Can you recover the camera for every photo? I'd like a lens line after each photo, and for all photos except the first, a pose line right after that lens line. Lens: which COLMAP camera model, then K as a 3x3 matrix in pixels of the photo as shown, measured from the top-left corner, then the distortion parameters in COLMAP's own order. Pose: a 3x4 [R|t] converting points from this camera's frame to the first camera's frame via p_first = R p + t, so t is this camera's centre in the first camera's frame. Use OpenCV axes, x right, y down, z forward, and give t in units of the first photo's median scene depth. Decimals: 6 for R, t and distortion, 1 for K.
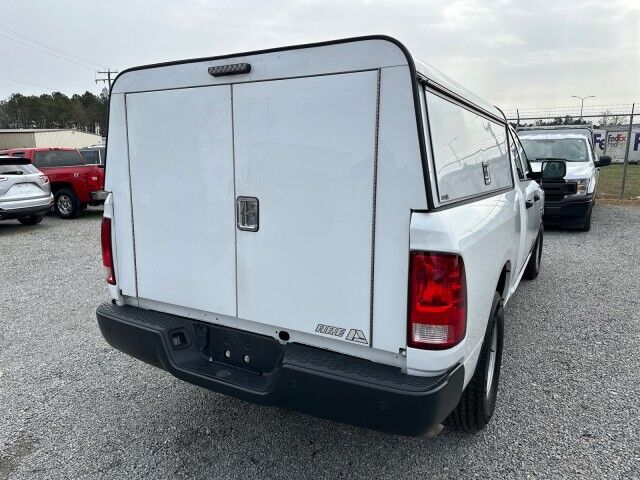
lens RADIAL K [[450.2, 0, 319.1], [0, 450.2, 236.2], [0, 0, 1]] dist [0.067104, -0.082036]
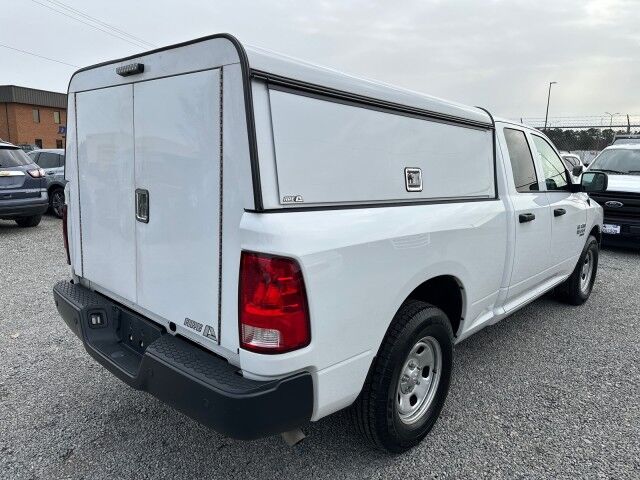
lens RADIAL K [[455.9, 0, 316.1], [0, 455.9, 236.1], [0, 0, 1]] dist [0.007259, -0.002315]
pose [[0.972522, 0.071482, -0.221566, 0.503660], [-0.073119, 0.997323, 0.000817, -0.010585], [0.221031, 0.015406, 0.975145, 0.059320]]
